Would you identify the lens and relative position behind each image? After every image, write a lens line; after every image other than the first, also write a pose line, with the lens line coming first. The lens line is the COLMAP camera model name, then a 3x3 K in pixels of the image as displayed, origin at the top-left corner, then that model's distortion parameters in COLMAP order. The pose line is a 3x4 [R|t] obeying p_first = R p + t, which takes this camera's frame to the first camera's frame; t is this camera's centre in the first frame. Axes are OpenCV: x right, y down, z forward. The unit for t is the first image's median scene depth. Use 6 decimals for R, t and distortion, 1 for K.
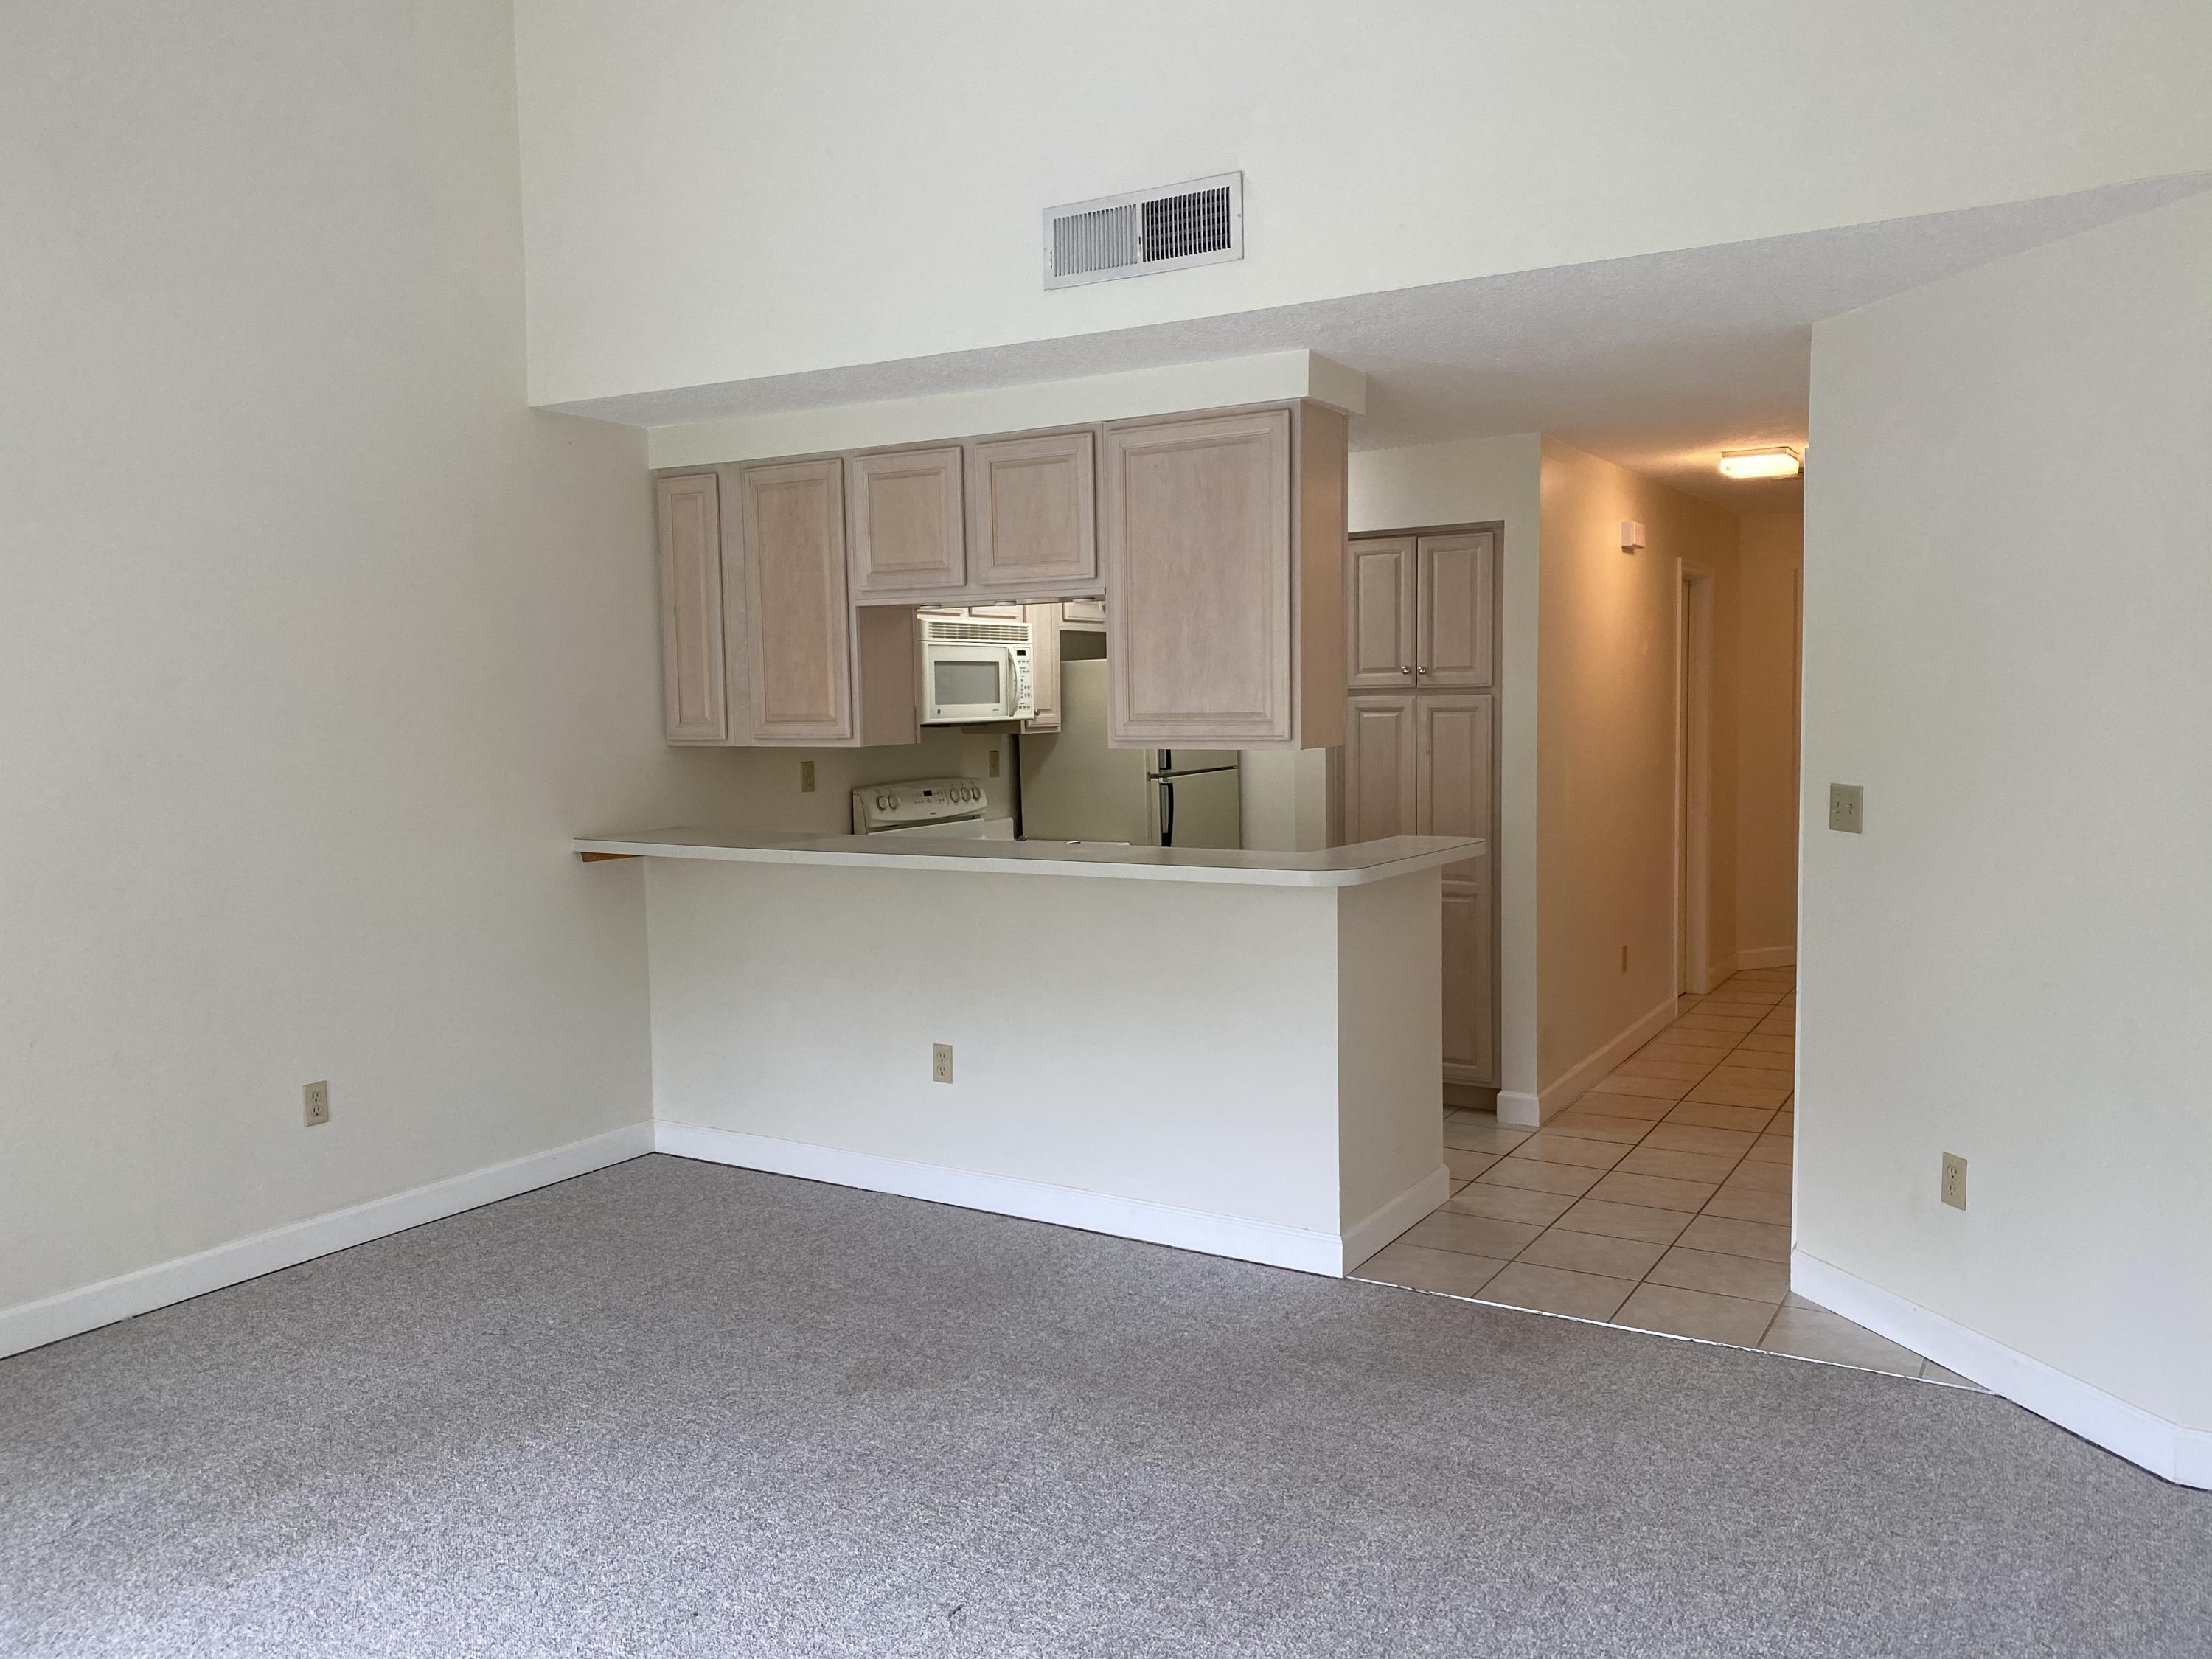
lens RADIAL K [[1690.7, 0, 1106.0], [0, 1690.7, 829.5], [0, 0, 1]] dist [-0.000653, -0.000023]
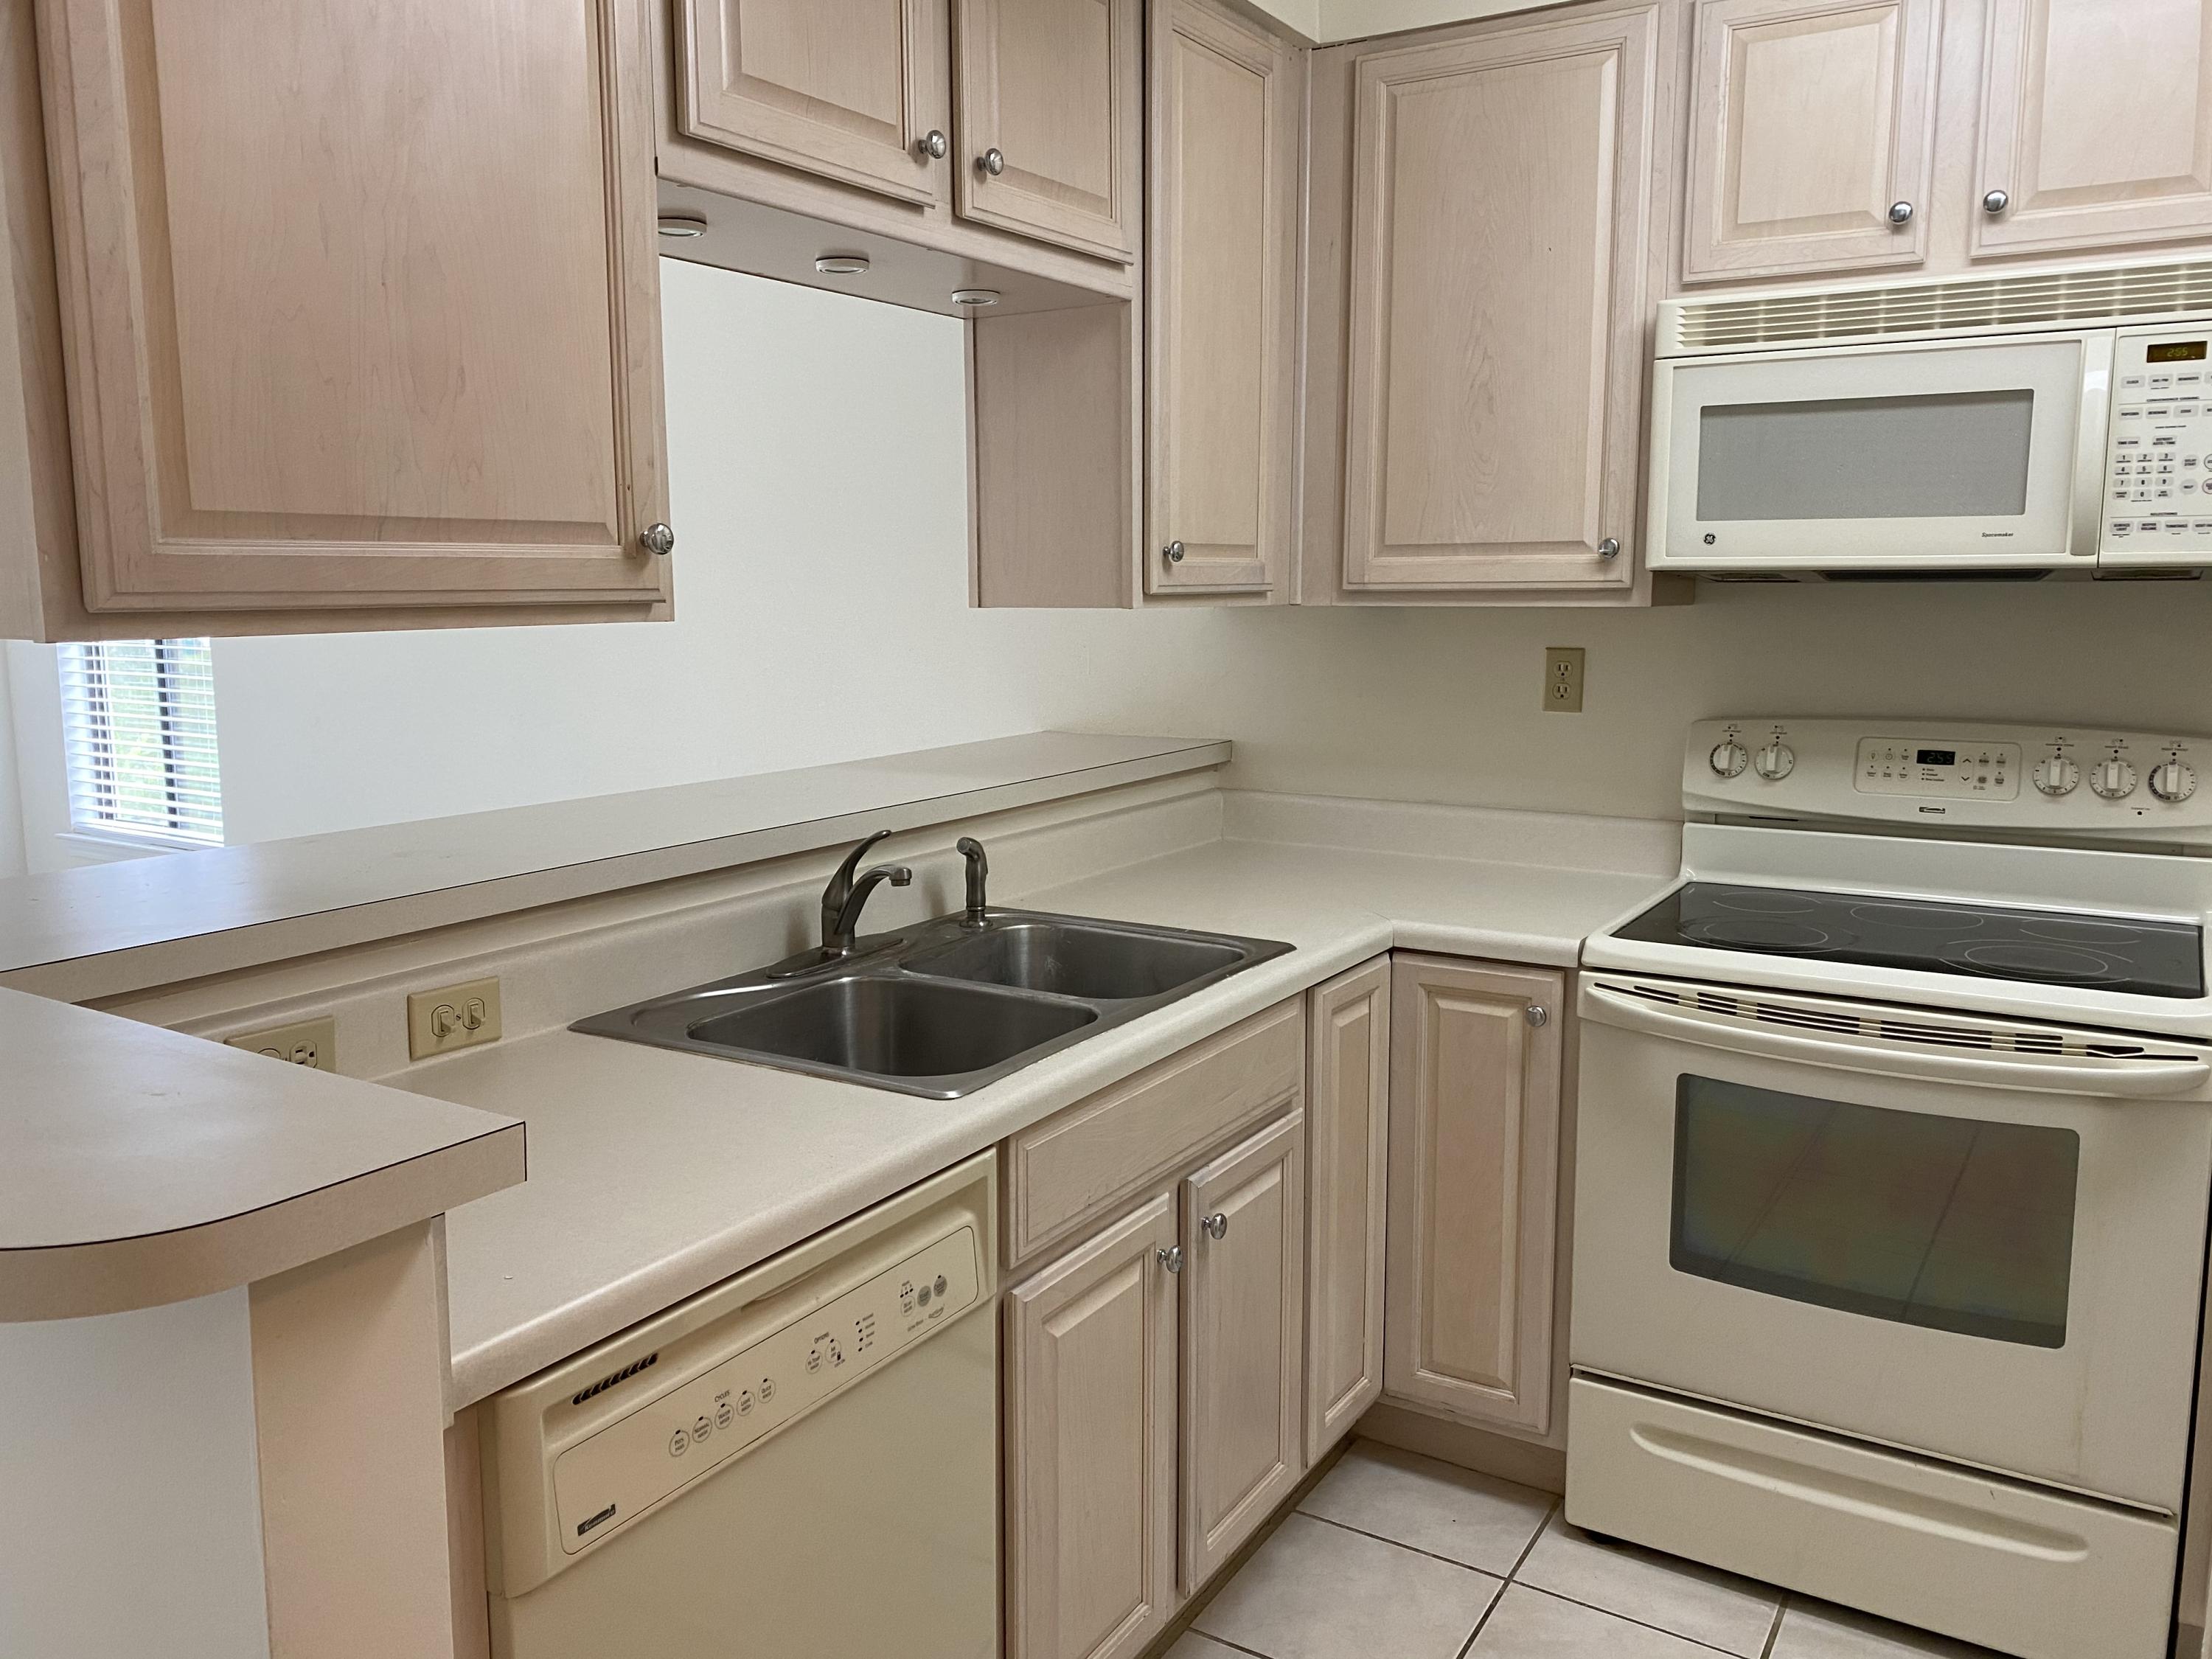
lens RADIAL K [[1690.7, 0, 1106.0], [0, 1690.7, 829.5], [0, 0, 1]] dist [-0.000653, -0.000023]
pose [[-0.012309, 0.162570, -0.986620, 0.293694], [-0.074643, 0.983793, 0.163035, -0.056591], [0.997134, 0.075651, 0.000025, 0.858726]]
